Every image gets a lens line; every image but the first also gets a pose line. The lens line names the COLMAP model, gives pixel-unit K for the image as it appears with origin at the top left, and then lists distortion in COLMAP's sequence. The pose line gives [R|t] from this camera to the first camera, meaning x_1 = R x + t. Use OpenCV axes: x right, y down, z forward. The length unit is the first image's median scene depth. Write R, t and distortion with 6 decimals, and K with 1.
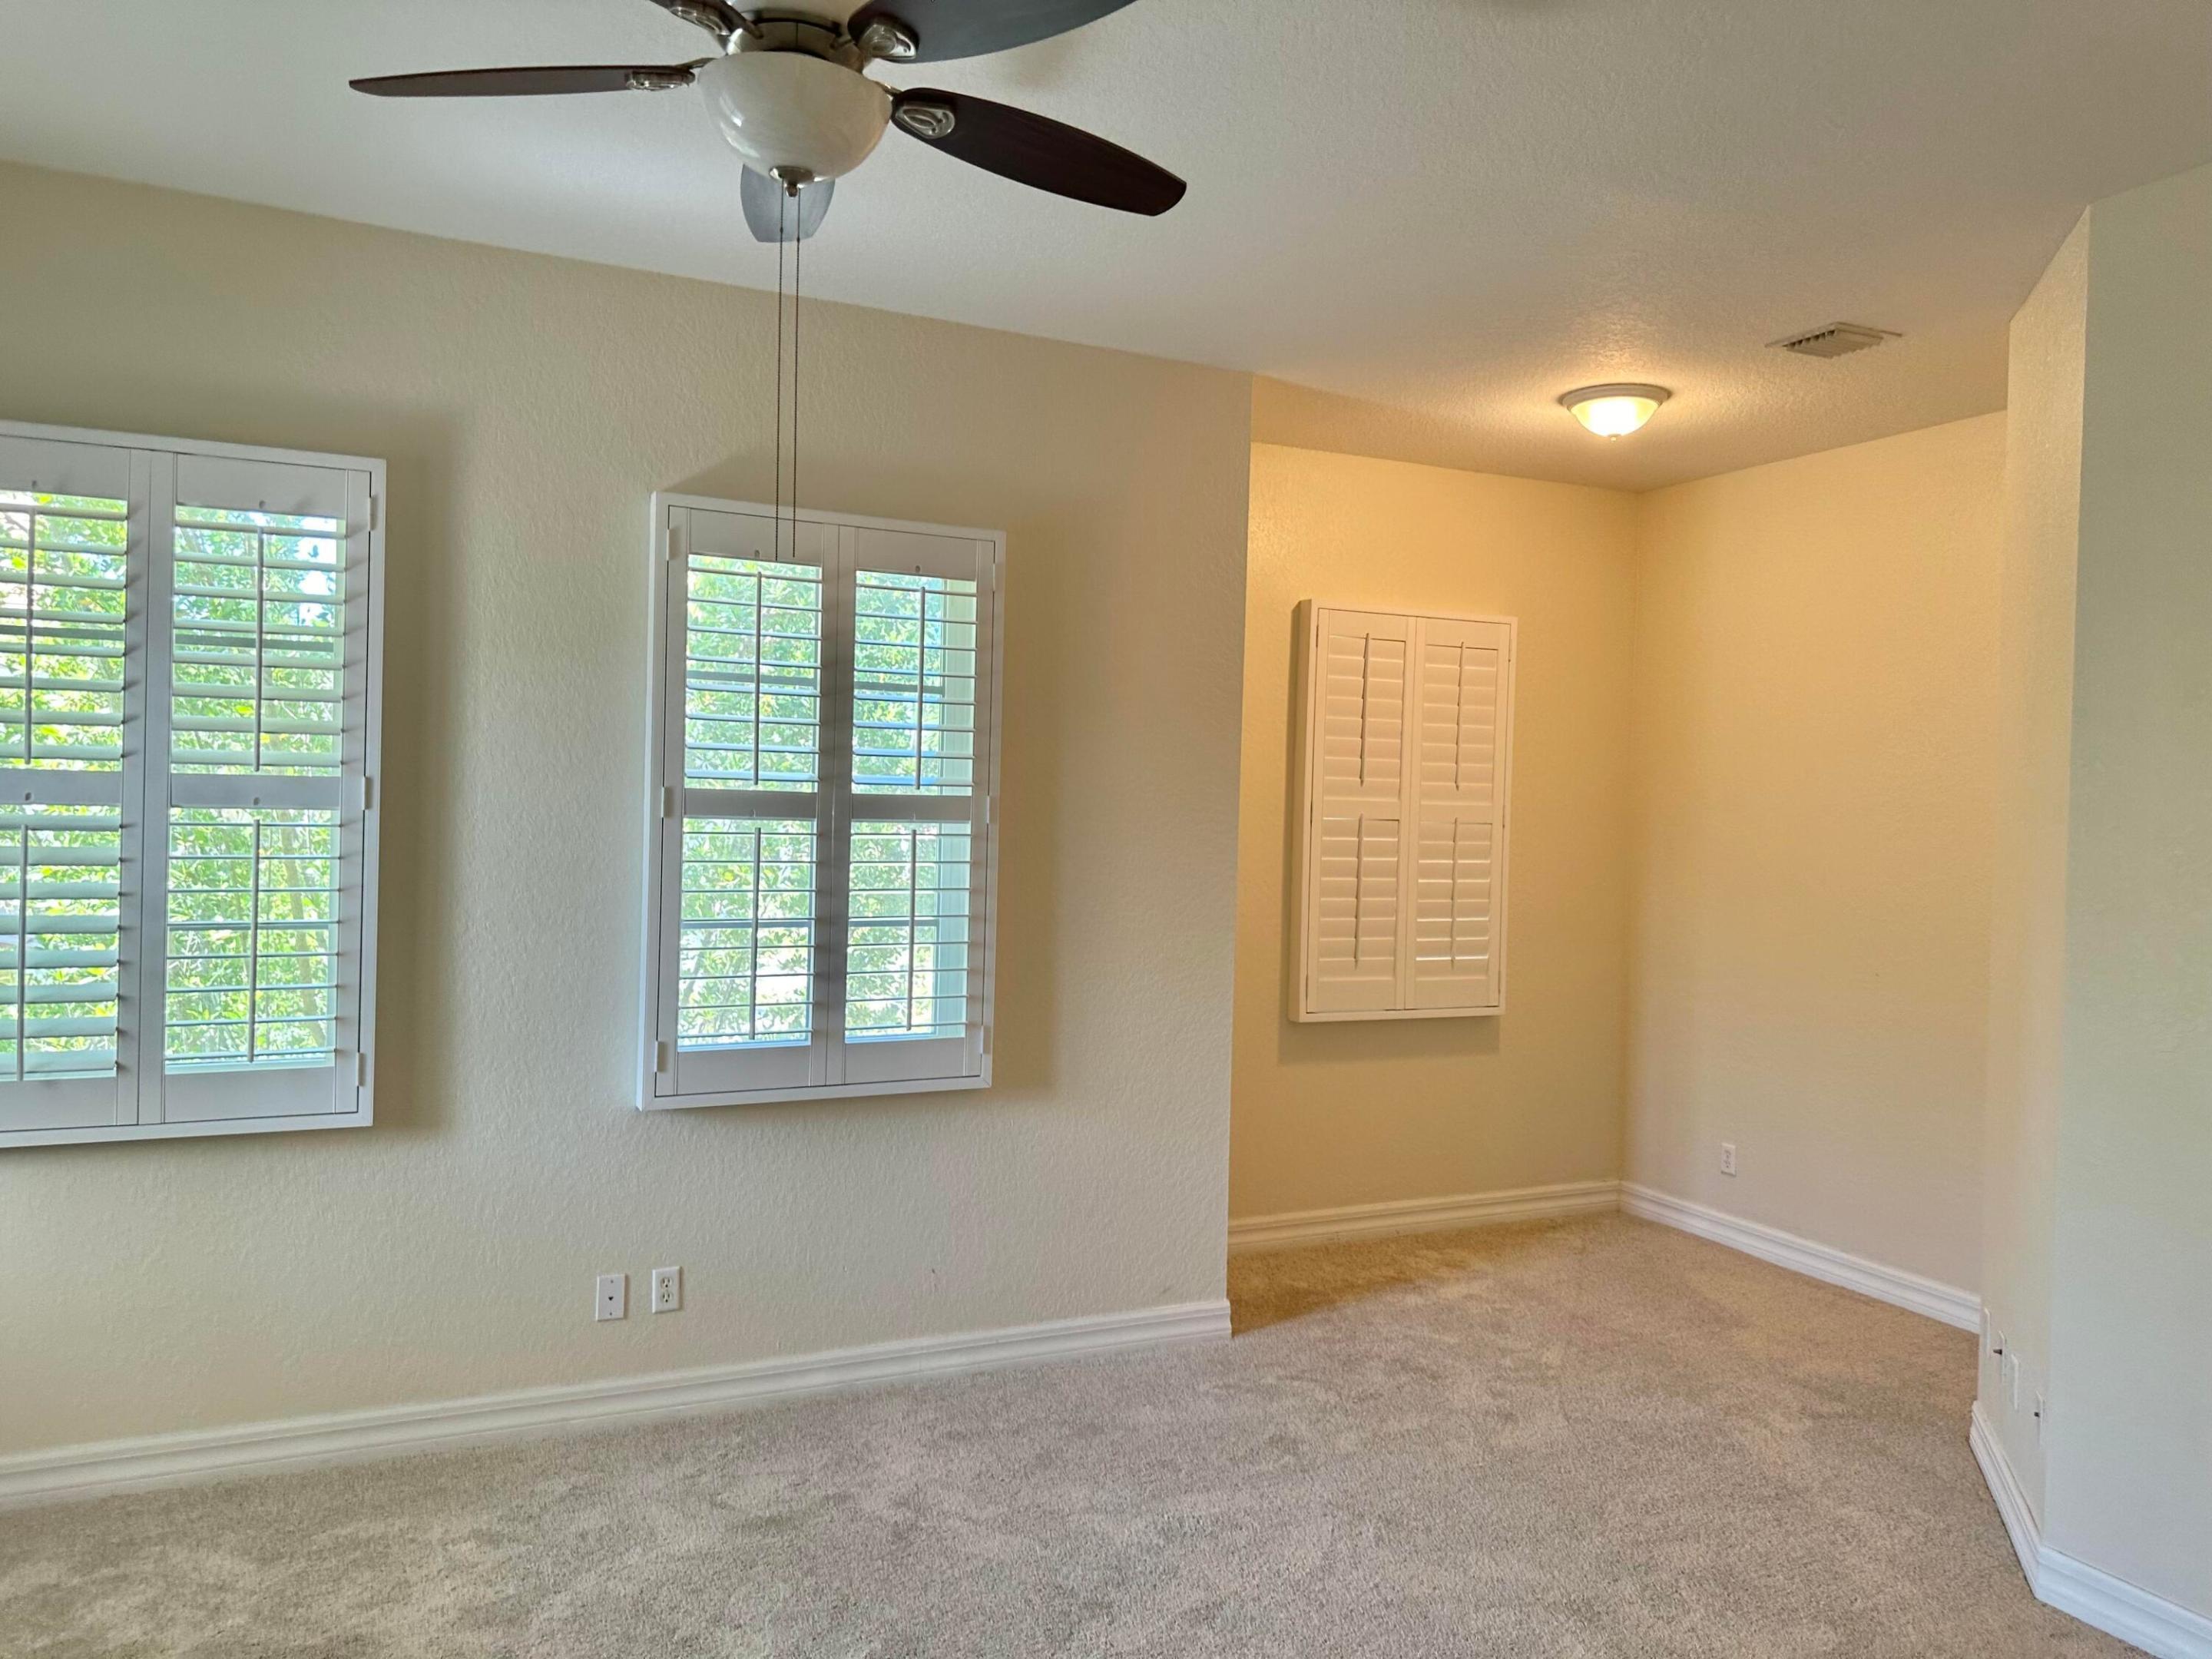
lens RADIAL K [[1563.7, 0, 1105.0], [0, 1563.7, 792.0], [0, 0, 1]] dist [0.108665, -0.146222]
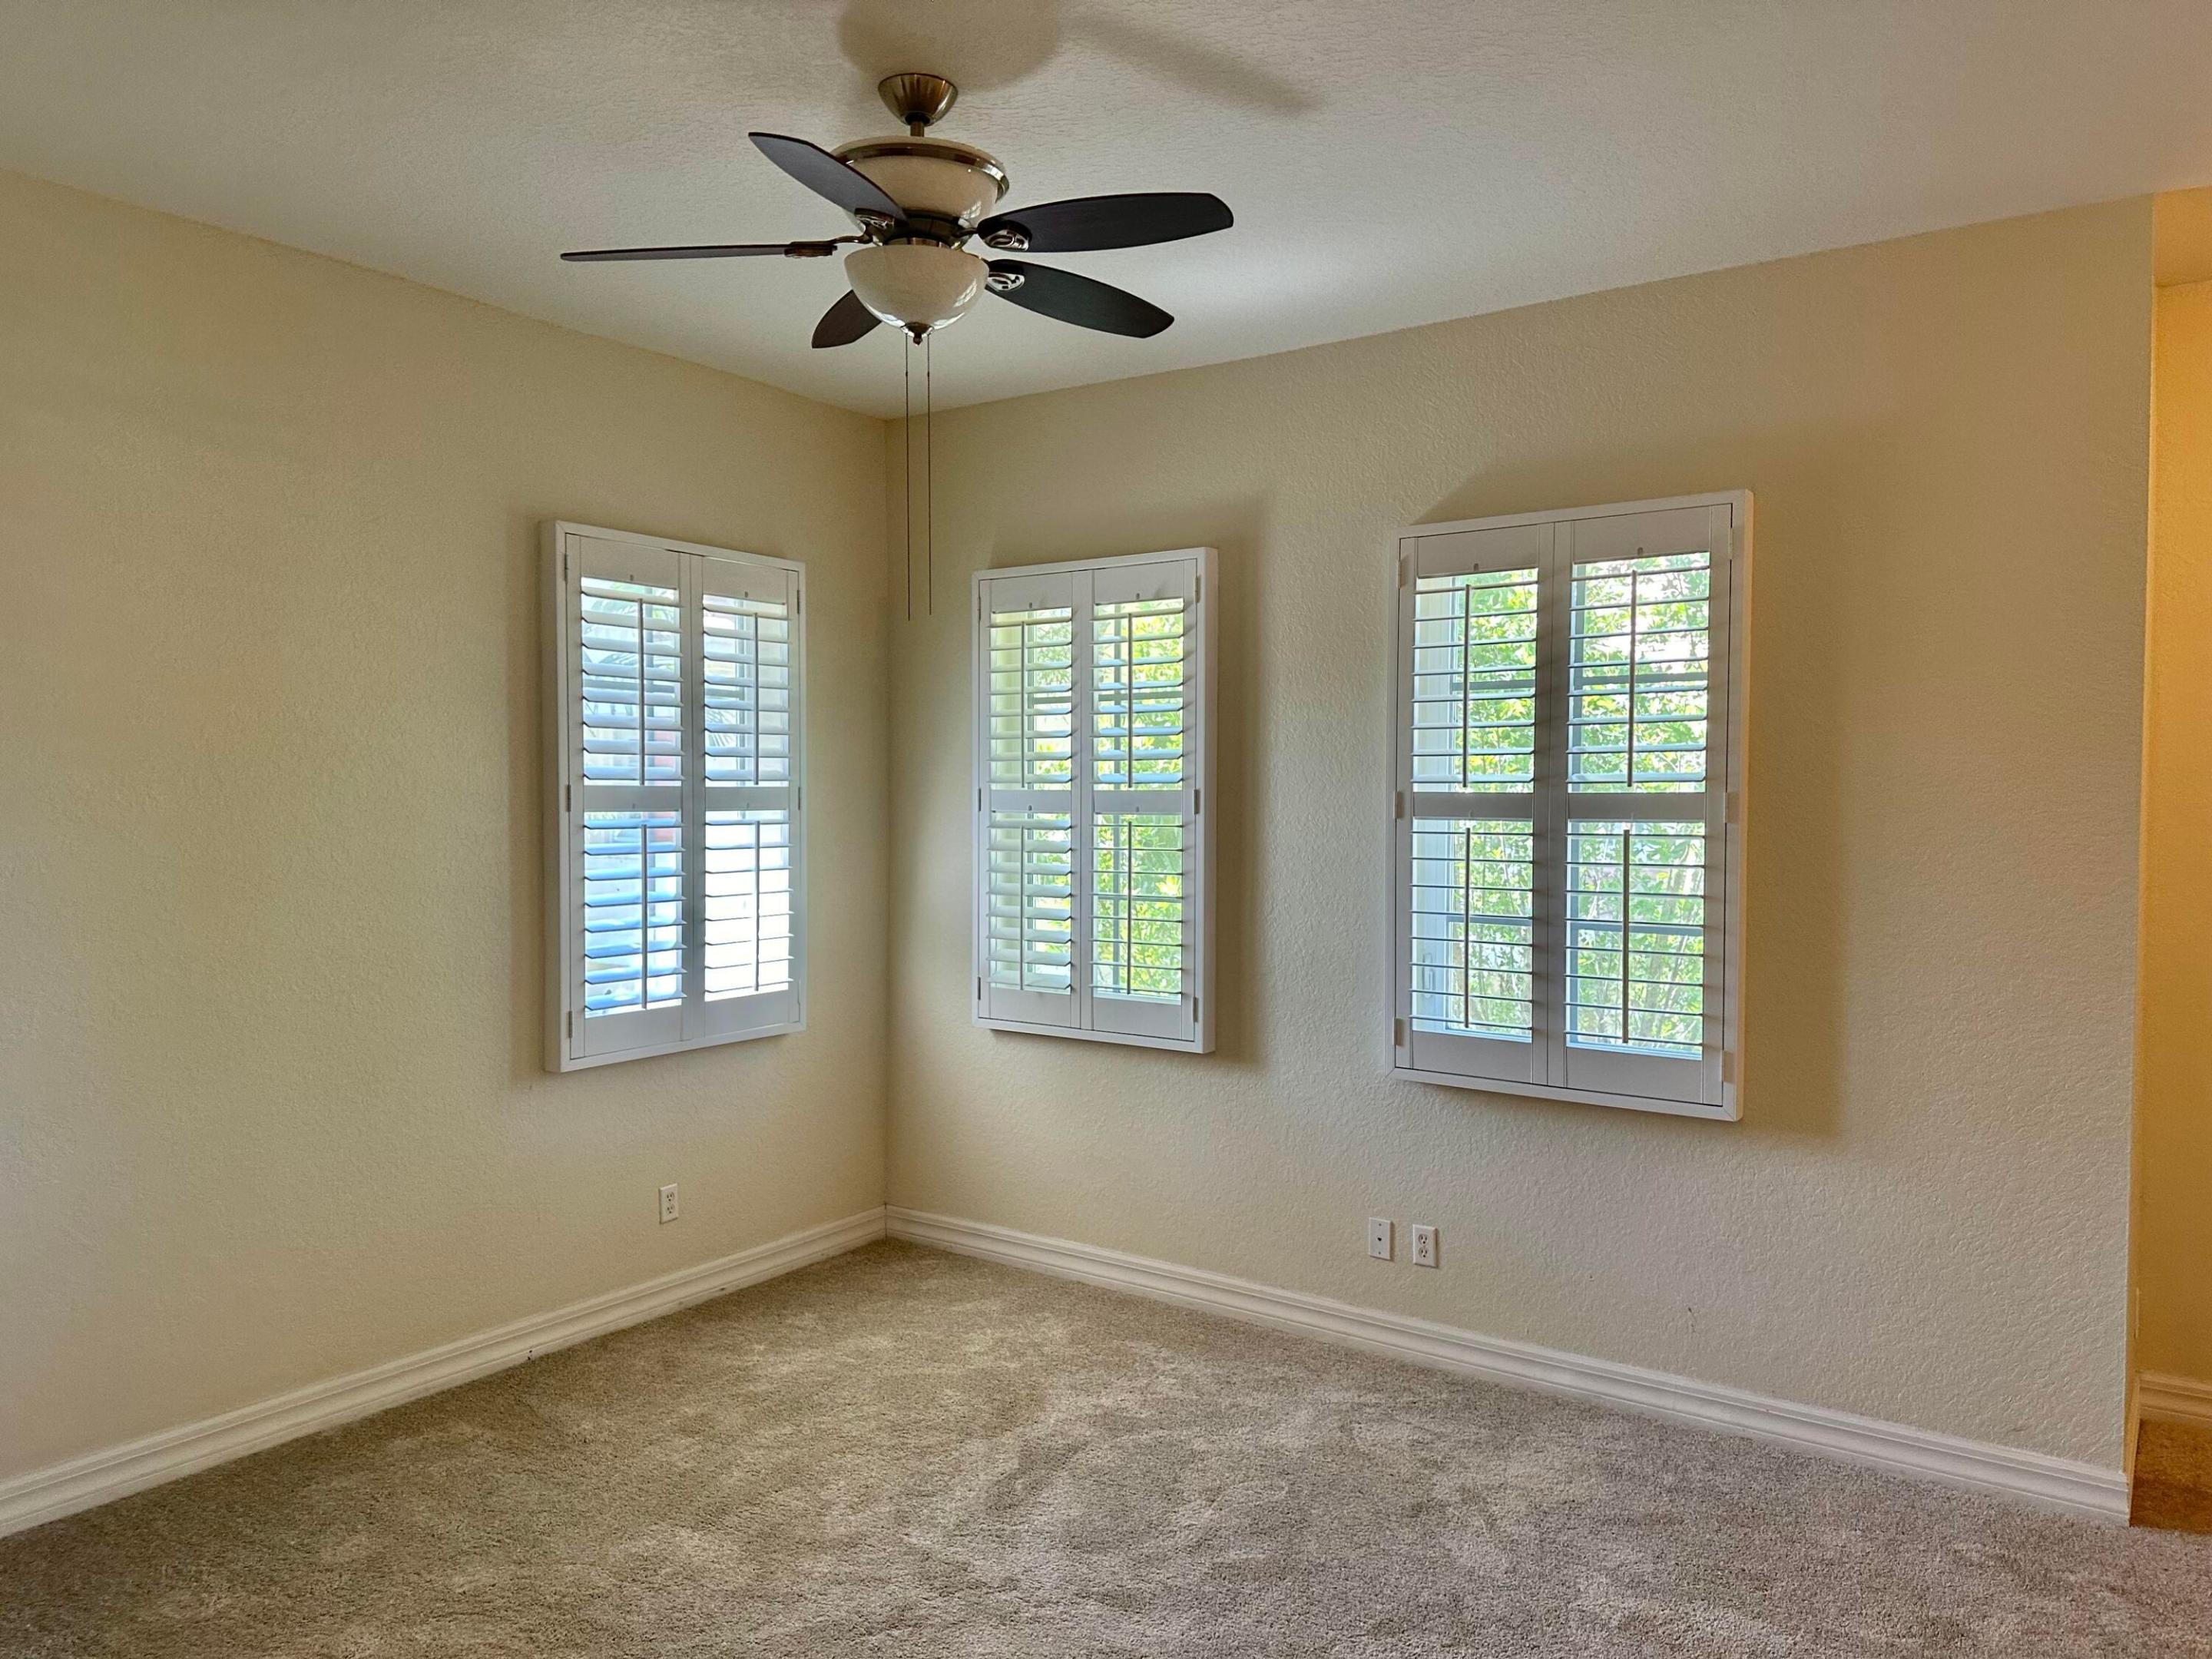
lens RADIAL K [[1544.9, 0, 1106.5], [0, 1544.9, 812.7], [0, 0, 1]] dist [0.106305, -0.115105]
pose [[0.495676, -0.014220, -0.868391, 0.528695], [0.015473, 0.999852, -0.007541, 0.015707], [0.868370, -0.009699, 0.495822, 0.254574]]
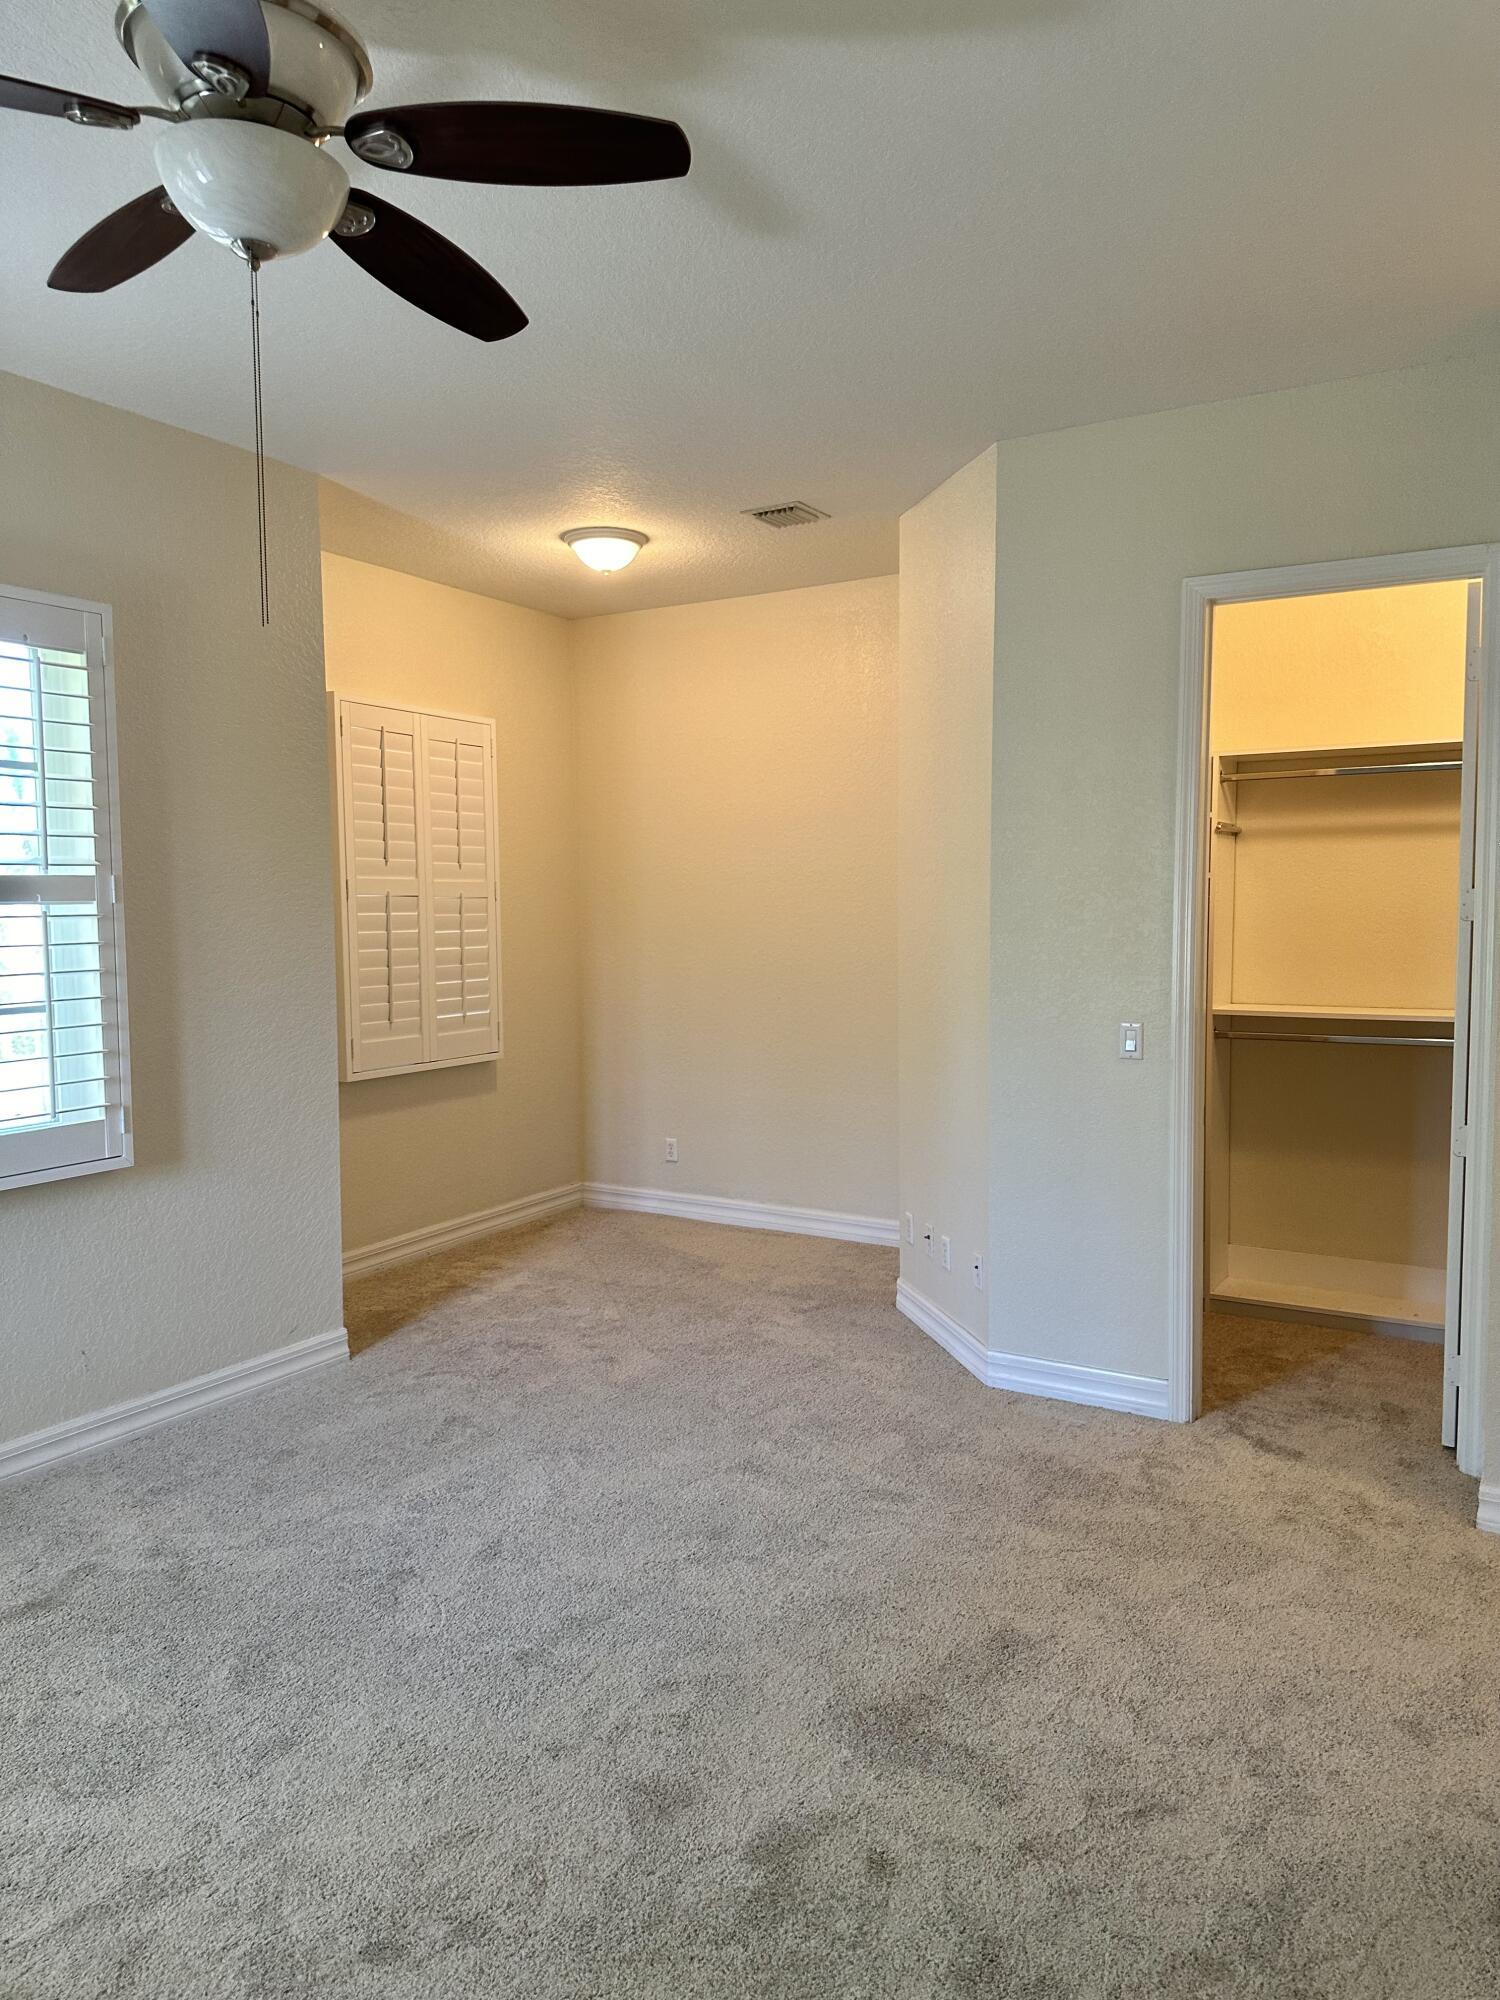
lens RADIAL K [[1413.8, 0, 750.0], [0, 1413.8, 1000.0], [0, 0, 1]] dist [0.108665, -0.146222]
pose [[0.826302, -0.070910, 0.558746, -0.256248], [0.026115, 0.995800, 0.087756, 0.011548], [-0.562622, -0.057921, 0.824683, 0.021798]]
